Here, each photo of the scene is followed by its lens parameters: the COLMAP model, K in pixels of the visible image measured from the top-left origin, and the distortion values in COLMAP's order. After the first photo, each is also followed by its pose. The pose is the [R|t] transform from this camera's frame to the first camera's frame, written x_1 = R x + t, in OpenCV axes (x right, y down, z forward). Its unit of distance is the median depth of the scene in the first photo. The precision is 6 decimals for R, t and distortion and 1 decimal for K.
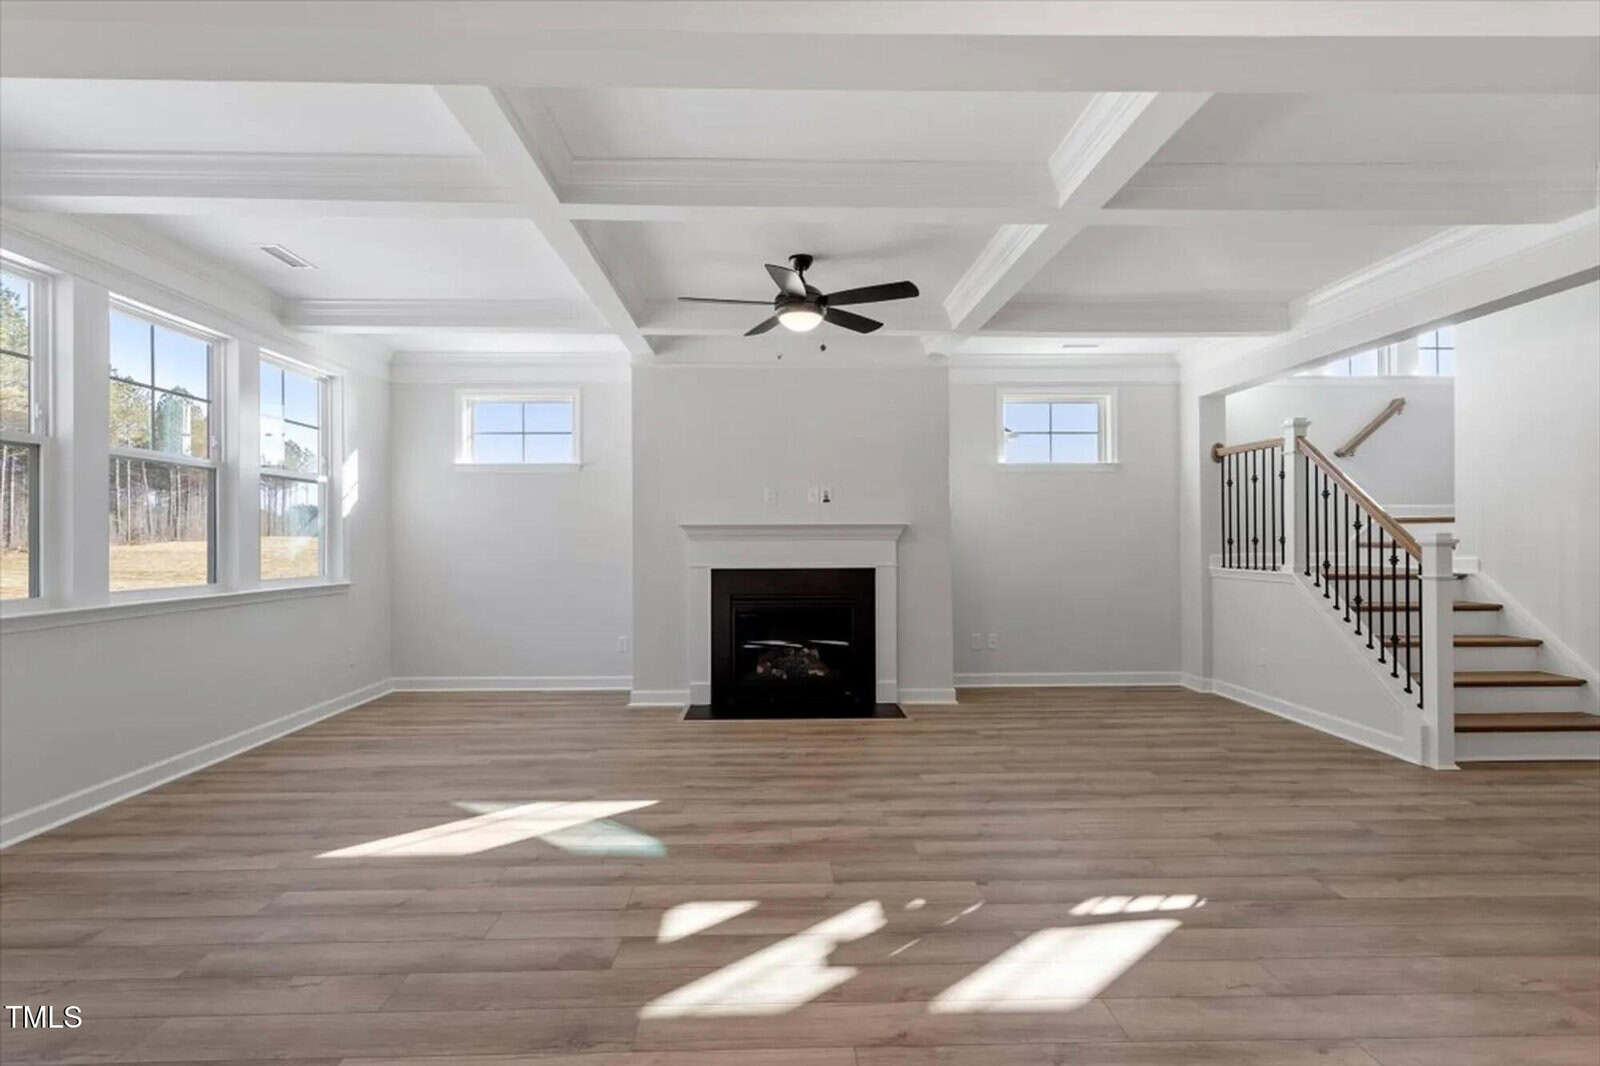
lens RADIAL K [[774.5, 0, 790.9], [0, 774.5, 537.4], [0, 0, 1]] dist [-0.000084, 0.002628]
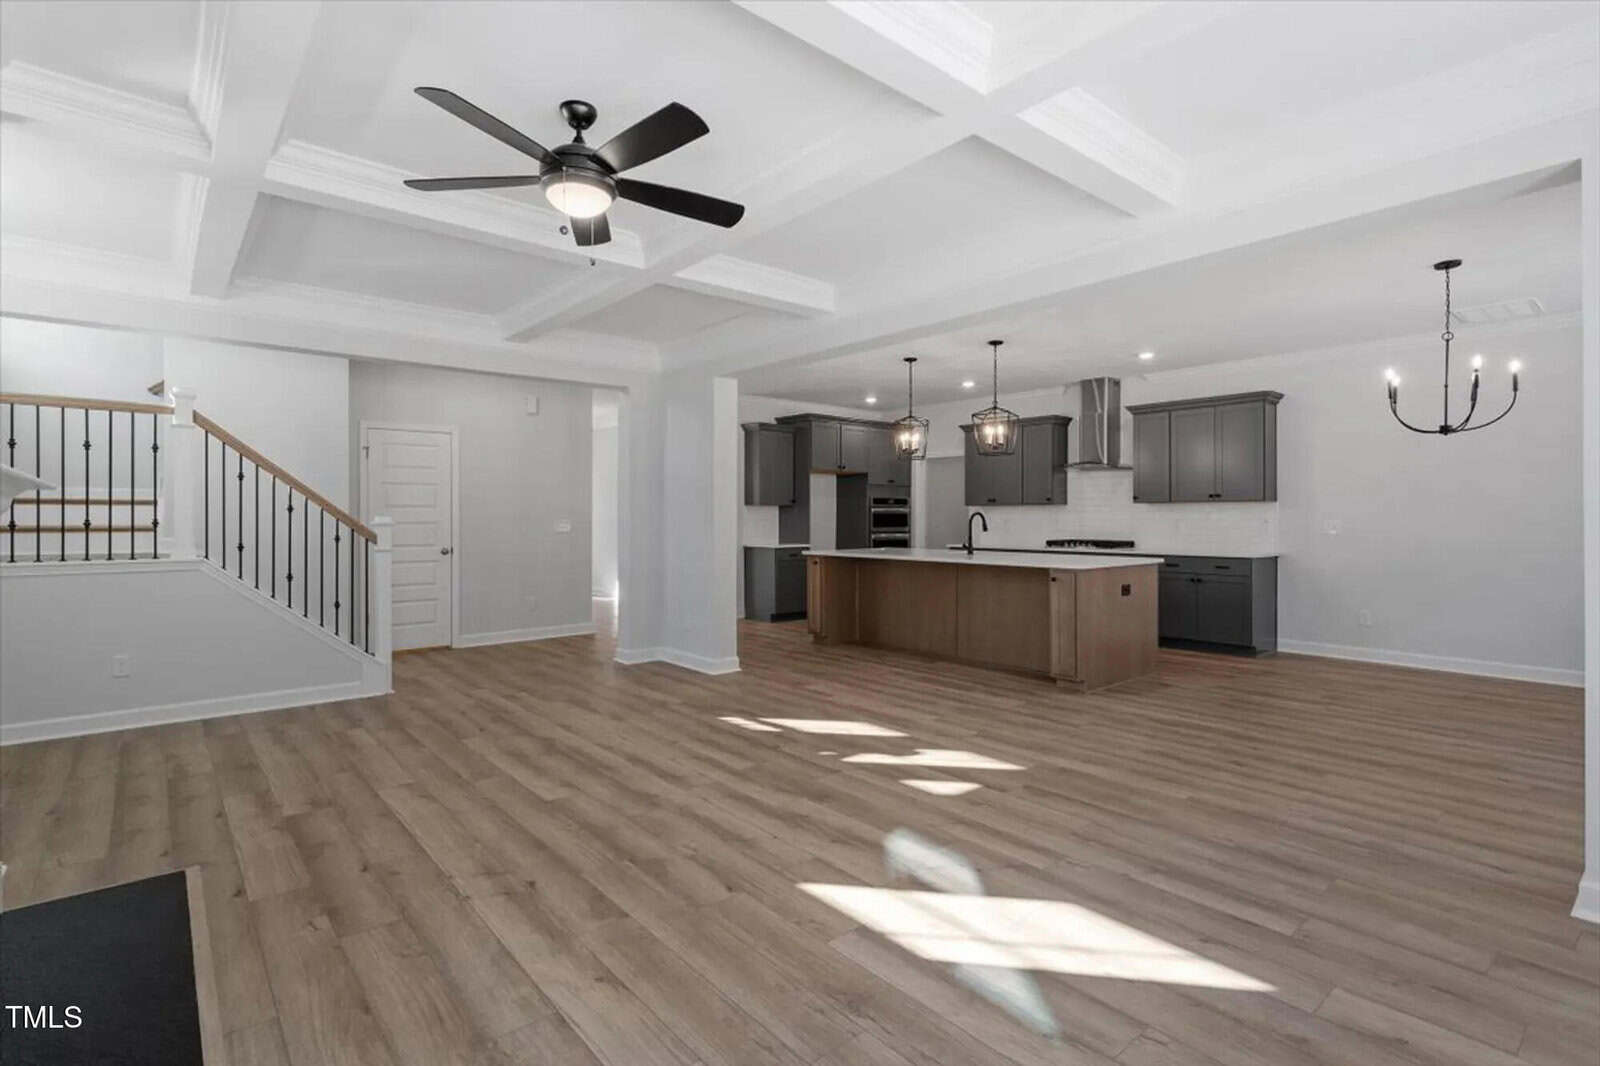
lens RADIAL K [[774.5, 0, 798.9], [0, 774.5, 524.2], [0, 0, 1]] dist [-0.000084, 0.002628]
pose [[-0.626237, -0.001138, 0.779632, -0.536120], [0.001130, 0.999997, 0.002367, 0.003363], [-0.779632, 0.002363, -0.626233, 1.067926]]
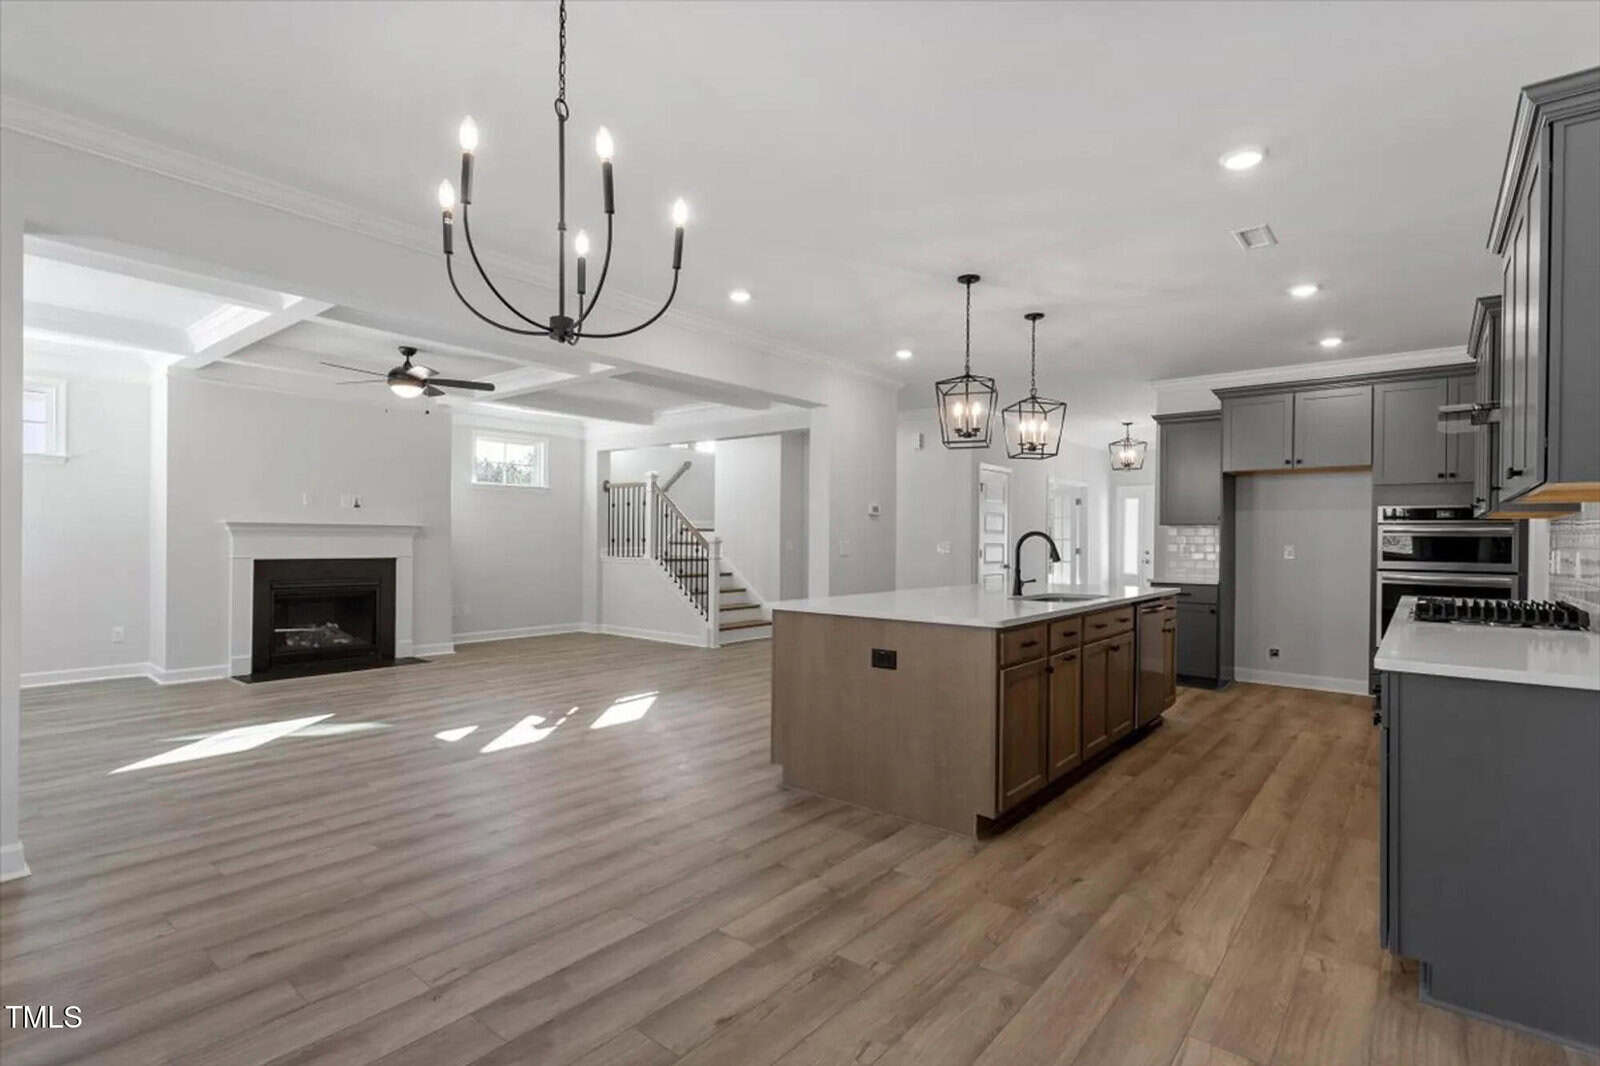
lens RADIAL K [[774.5, 0, 782.9], [0, 774.5, 538.6], [0, 0, 1]] dist [-0.000084, 0.002628]
pose [[0.664369, 0.011178, 0.747321, -0.519551], [-0.014294, 0.999895, -0.002249, -0.000399], [-0.747268, -0.009188, 0.664459, -0.452112]]
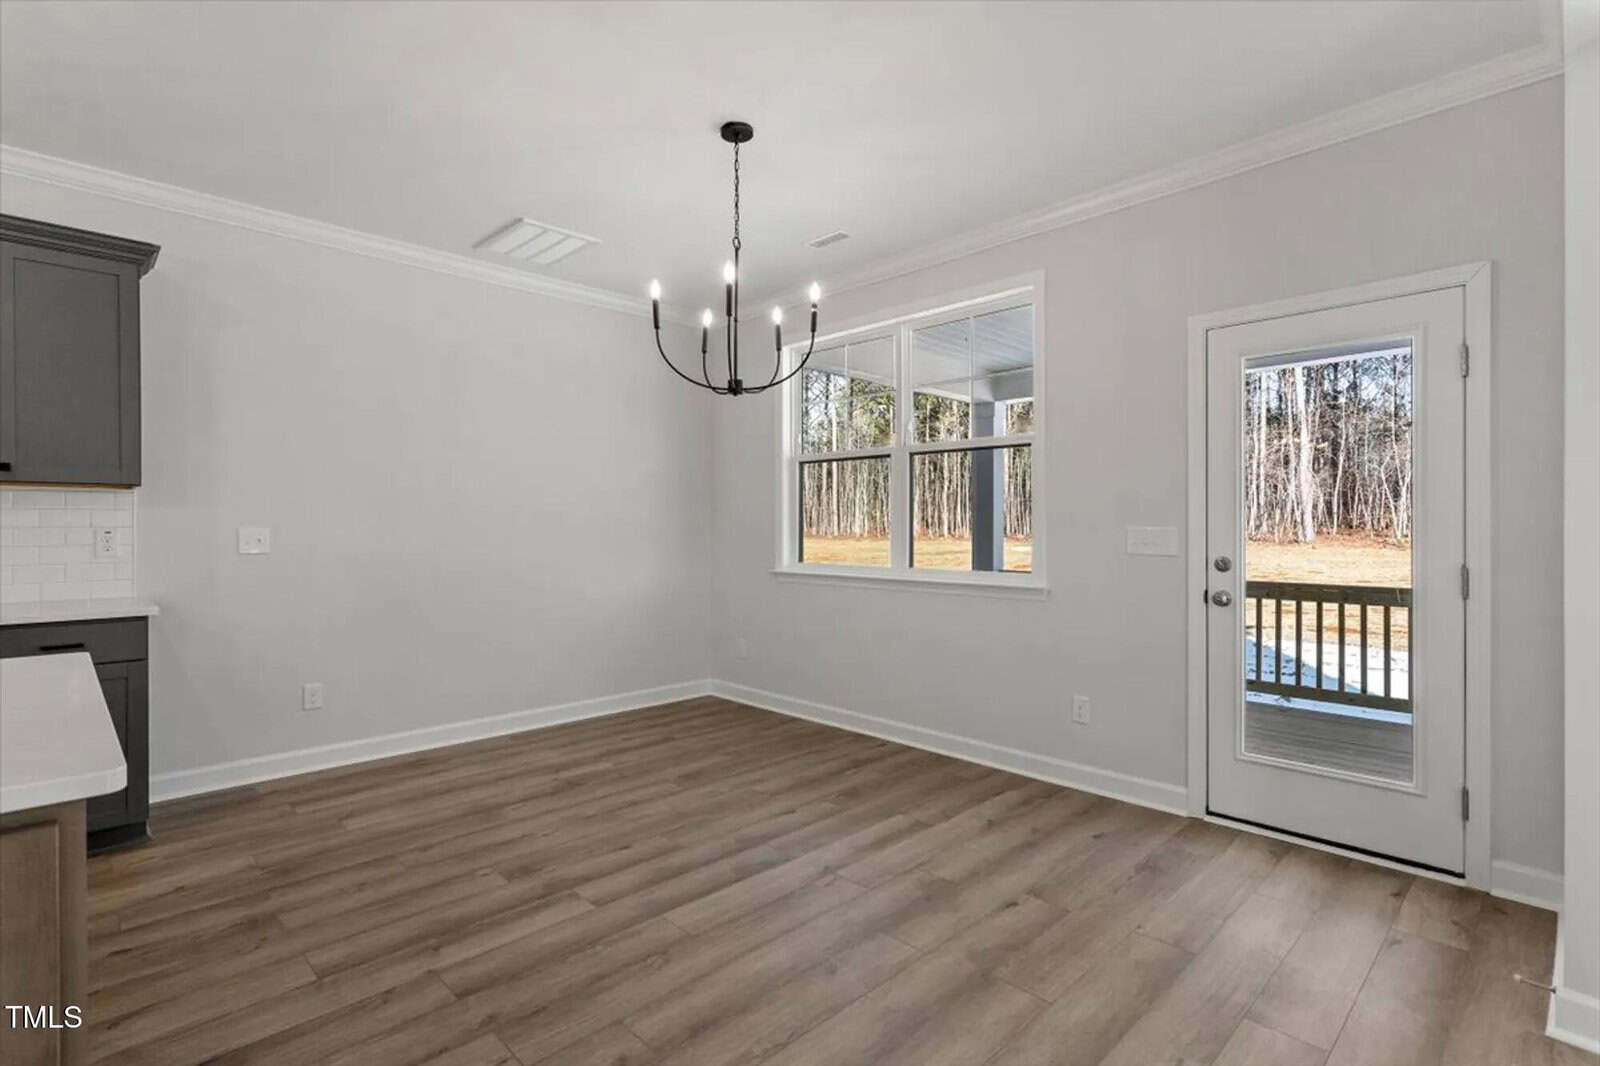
lens RADIAL K [[774.5, 0, 793.2], [0, 774.5, 531.8], [0, 0, 1]] dist [-0.000084, 0.002628]
pose [[-0.734956, 0.006437, -0.678085, 0.066956], [0.005040, 0.999979, 0.004030, 0.001844], [0.678097, -0.000456, -0.734973, 0.356532]]
